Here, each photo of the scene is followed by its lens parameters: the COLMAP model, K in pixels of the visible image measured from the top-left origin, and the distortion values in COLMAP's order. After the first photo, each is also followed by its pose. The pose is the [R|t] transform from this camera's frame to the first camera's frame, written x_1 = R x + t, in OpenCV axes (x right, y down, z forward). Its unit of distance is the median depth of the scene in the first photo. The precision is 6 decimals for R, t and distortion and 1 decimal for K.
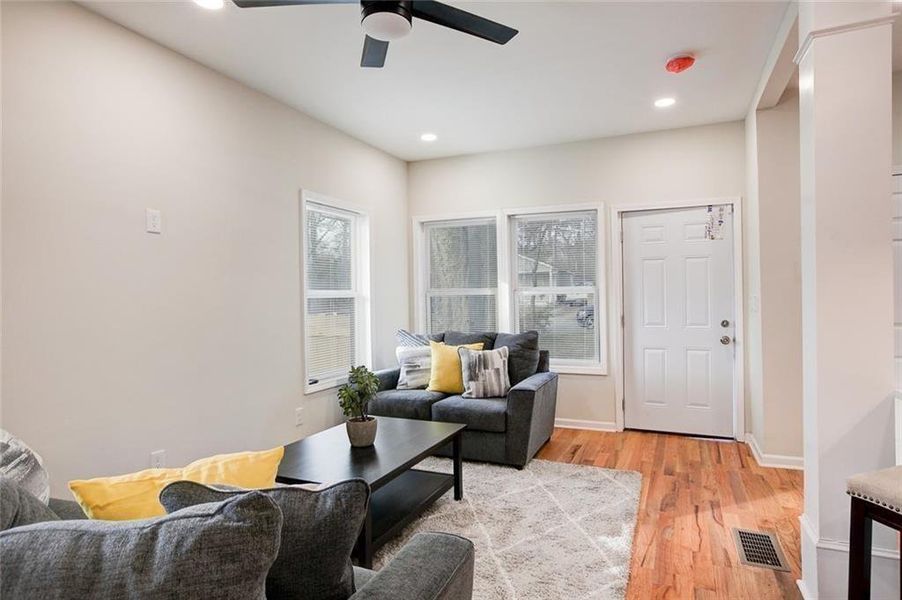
lens RADIAL K [[508.2, 0, 452.2], [0, 508.2, 297.9], [0, 0, 1]] dist [-0.054980, 0.043730]
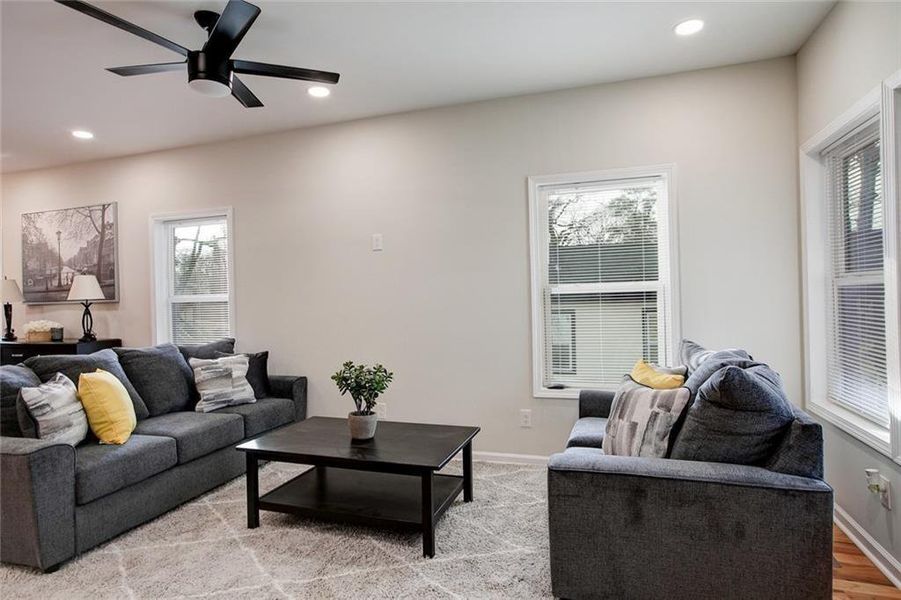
lens RADIAL K [[507.7, 0, 451.7], [0, 507.7, 297.9], [0, 0, 1]] dist [-0.054980, 0.043730]
pose [[0.107248, 0.012483, -0.994154, 0.574156], [0.019479, 0.999703, 0.014654, -0.008317], [0.994042, -0.020937, 0.106973, 0.701613]]
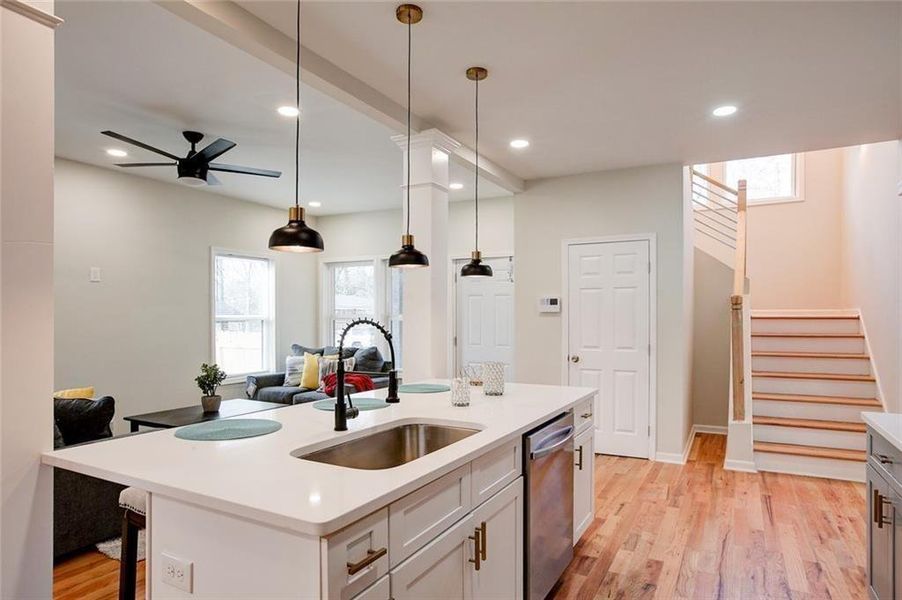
lens RADIAL K [[527.1, 0, 451.2], [0, 527.1, 317.7], [0, 0, 1]] dist [-0.007237, -0.000984]
pose [[0.995422, 0.016942, -0.094066, 0.503089], [-0.016691, 0.999855, 0.003462, -0.023609], [0.094111, -0.001876, 0.995560, -0.422407]]
